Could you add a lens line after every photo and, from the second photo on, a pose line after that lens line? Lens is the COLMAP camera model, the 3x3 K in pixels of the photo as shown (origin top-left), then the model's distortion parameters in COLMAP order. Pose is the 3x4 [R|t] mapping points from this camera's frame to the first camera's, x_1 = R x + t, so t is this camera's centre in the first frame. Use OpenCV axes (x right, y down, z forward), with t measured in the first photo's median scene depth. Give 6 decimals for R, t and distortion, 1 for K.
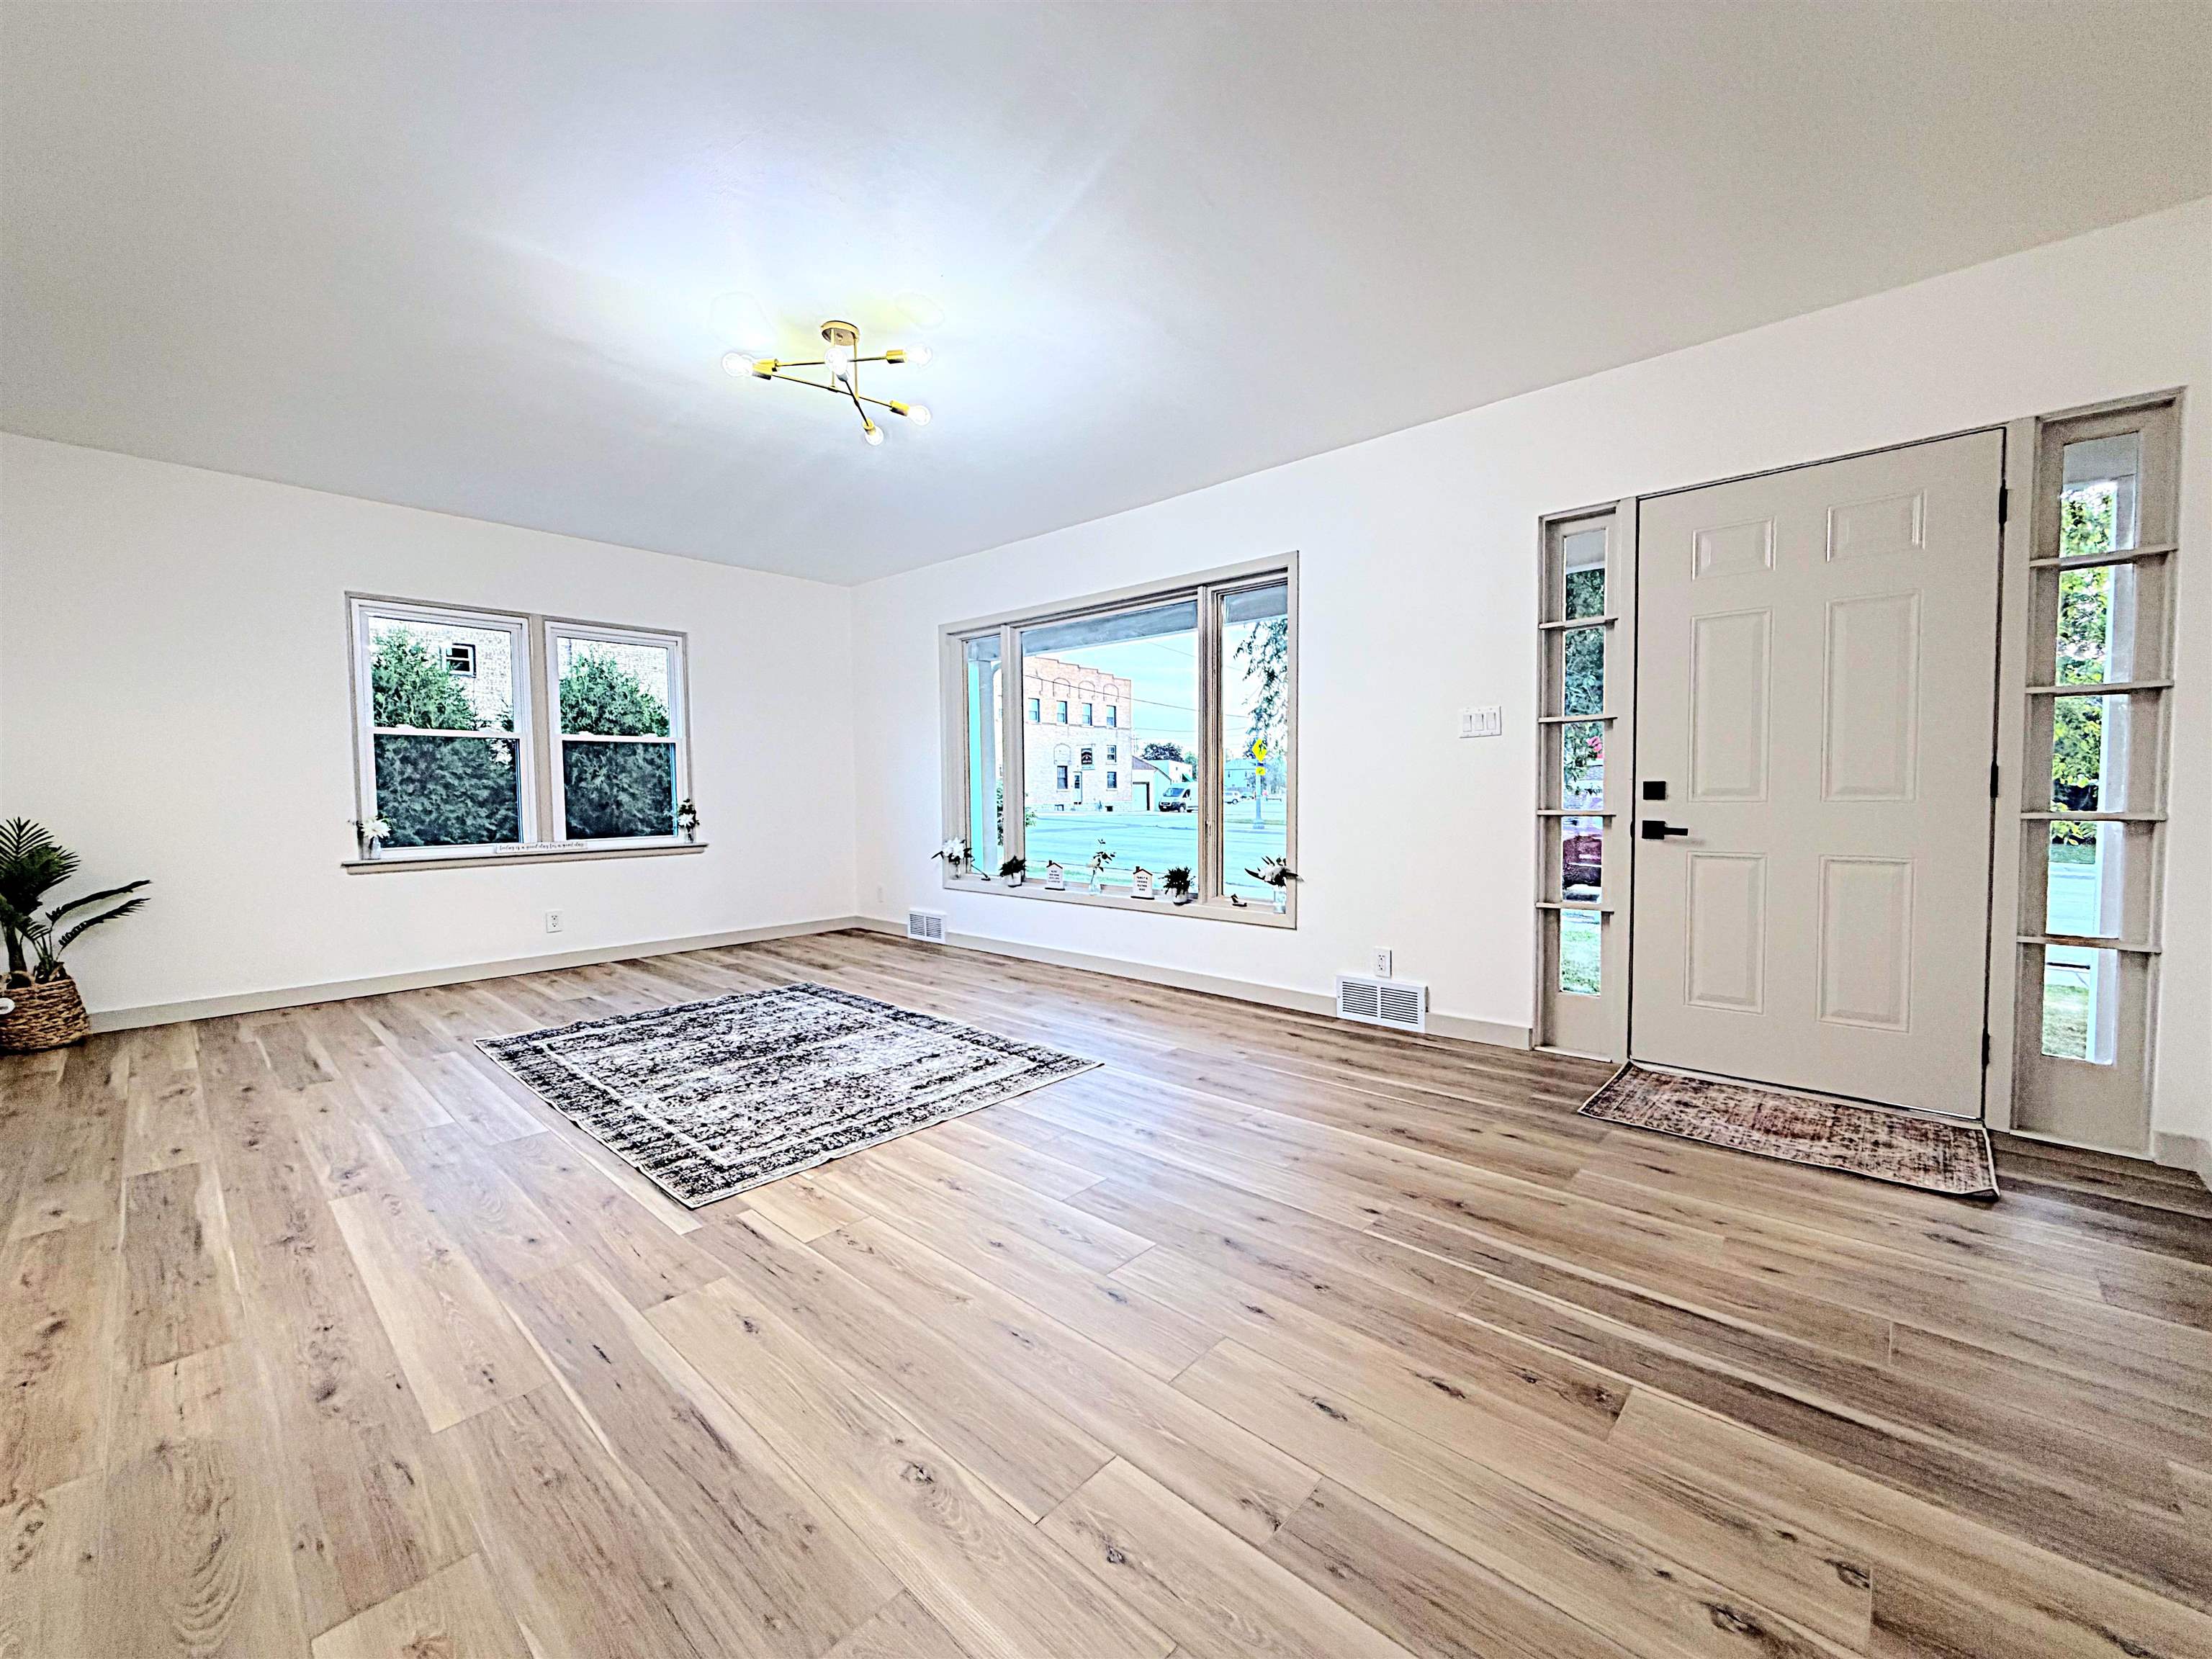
lens RADIAL K [[882.0, 0, 1099.5], [0, 882.0, 827.3], [0, 0, 1]] dist [0.001174, -0.000336]
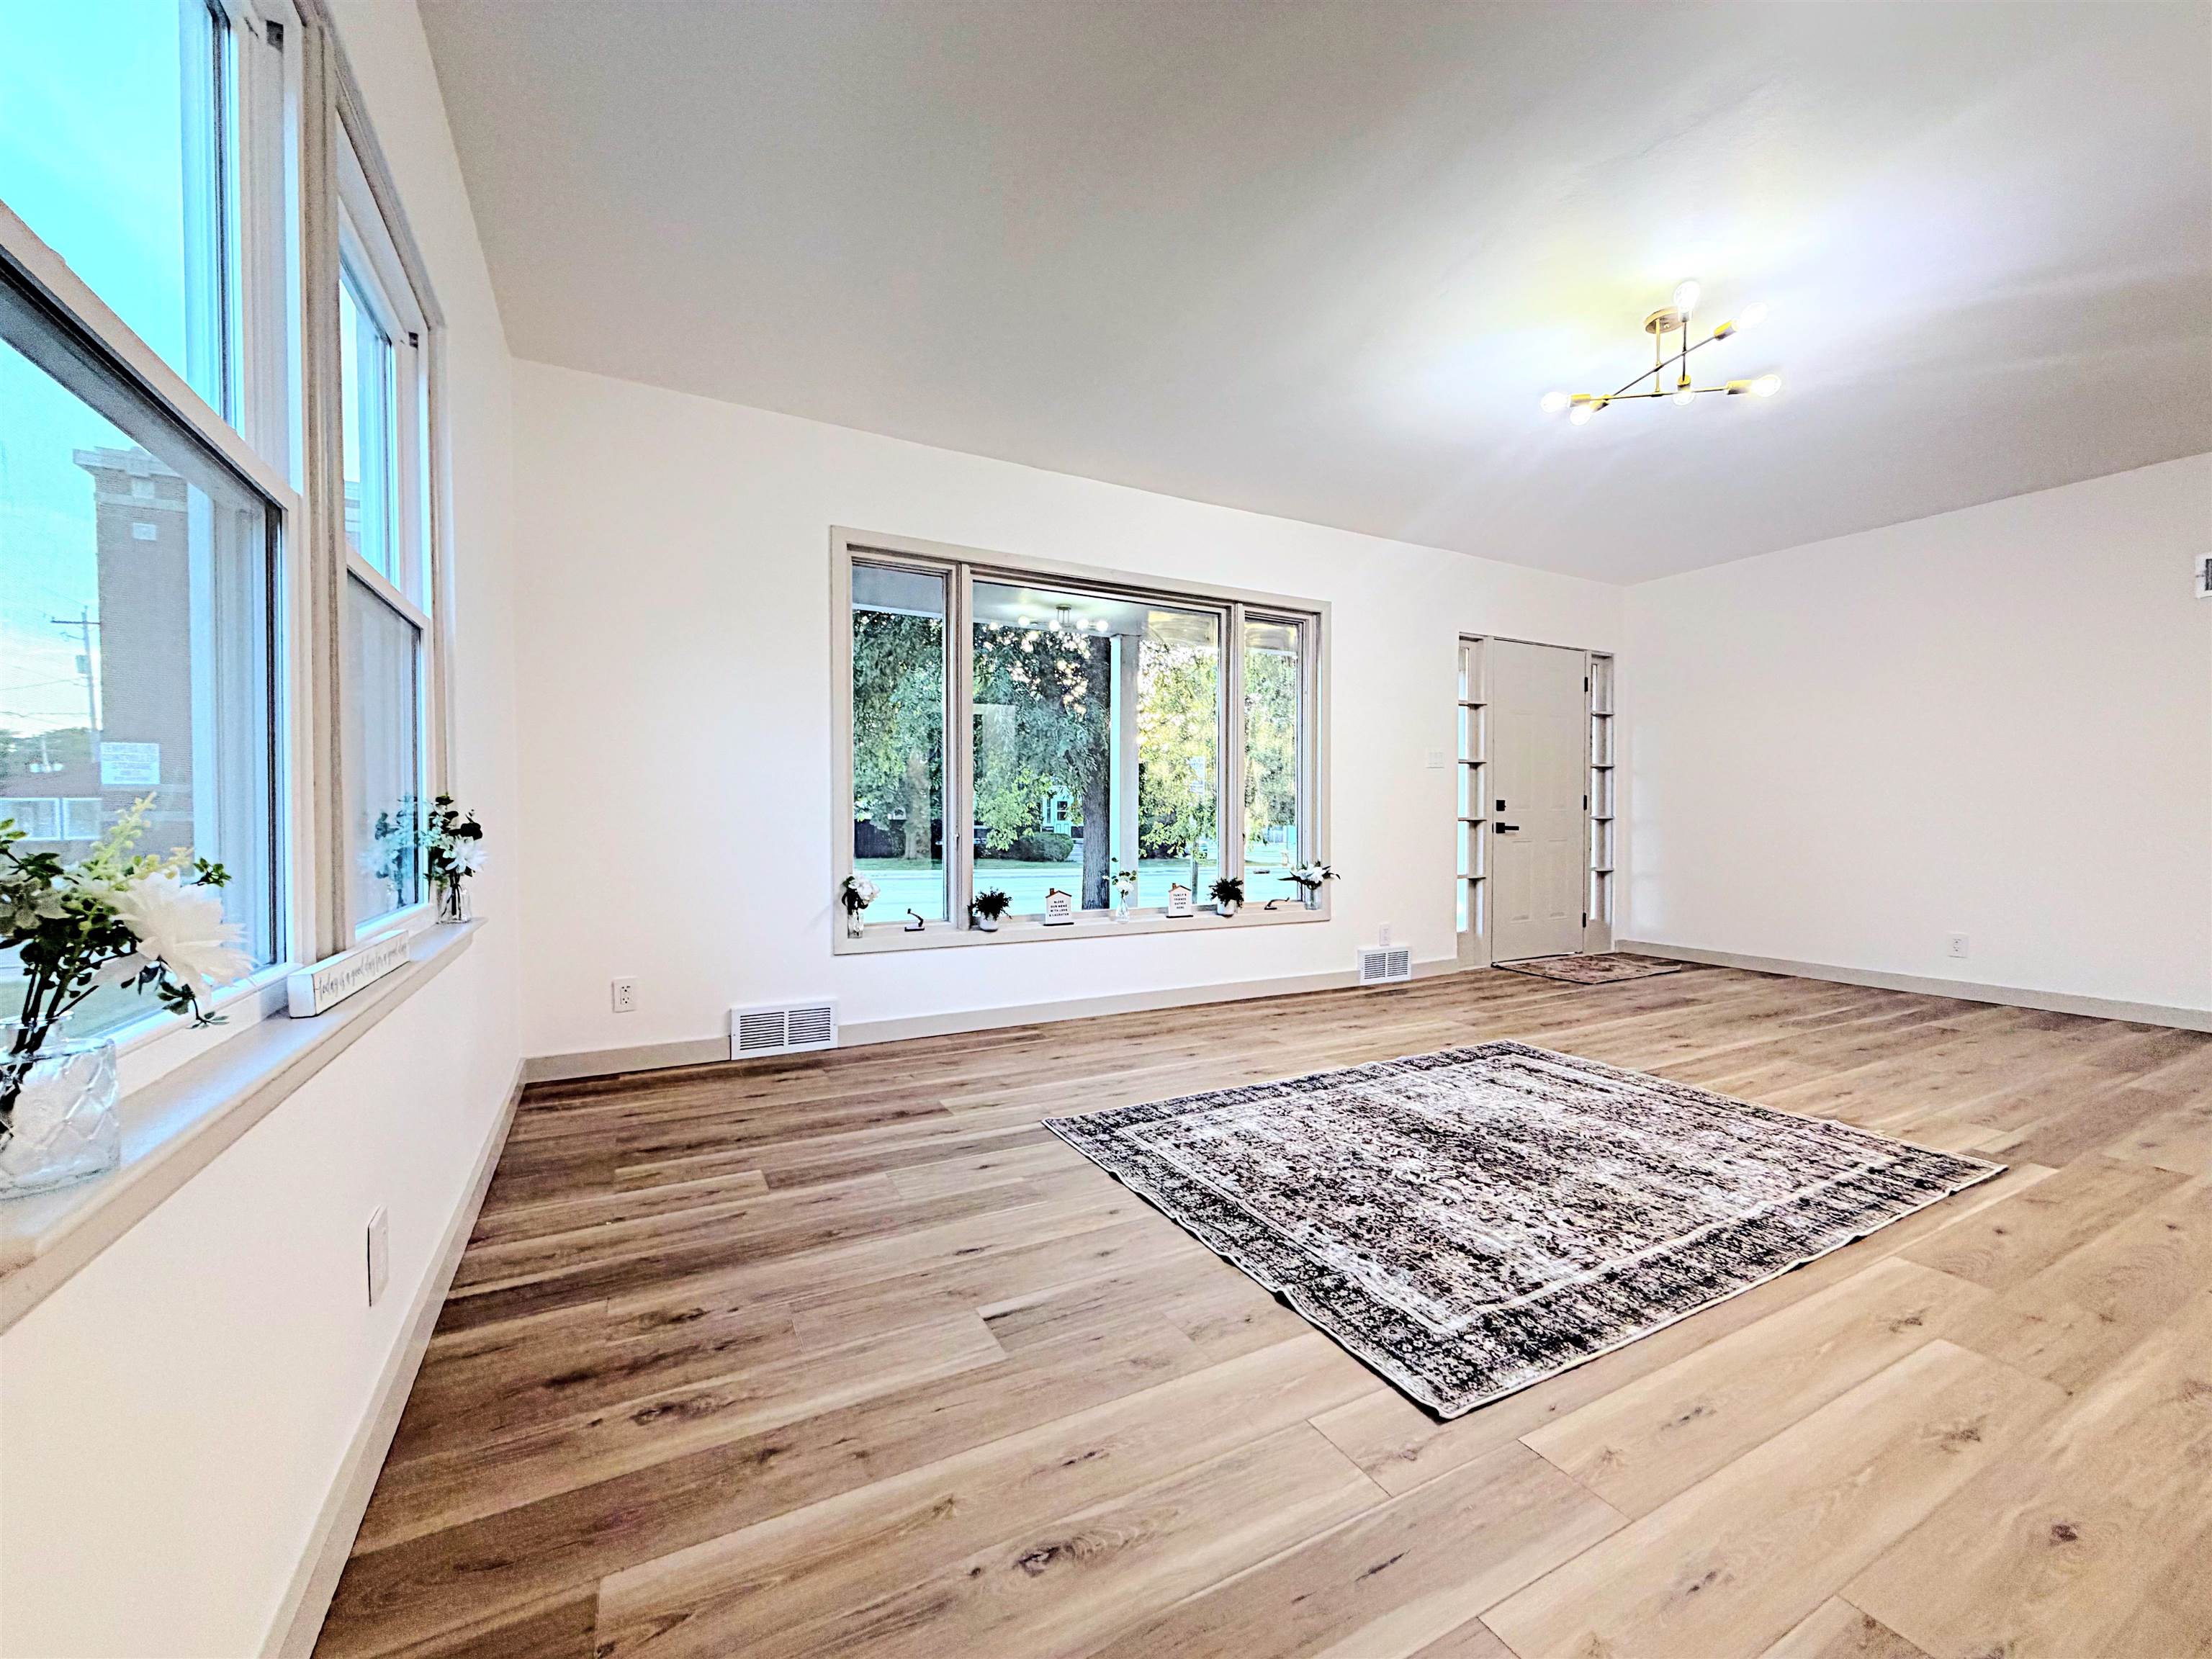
lens RADIAL K [[882.0, 0, 1099.5], [0, 882.0, 827.3], [0, 0, 1]] dist [0.001174, -0.000336]
pose [[0.331542, -0.002873, 0.943436, -1.260888], [0.039006, 0.999182, -0.010665, -0.010320], [-0.942634, 0.040336, 0.331383, 1.140532]]
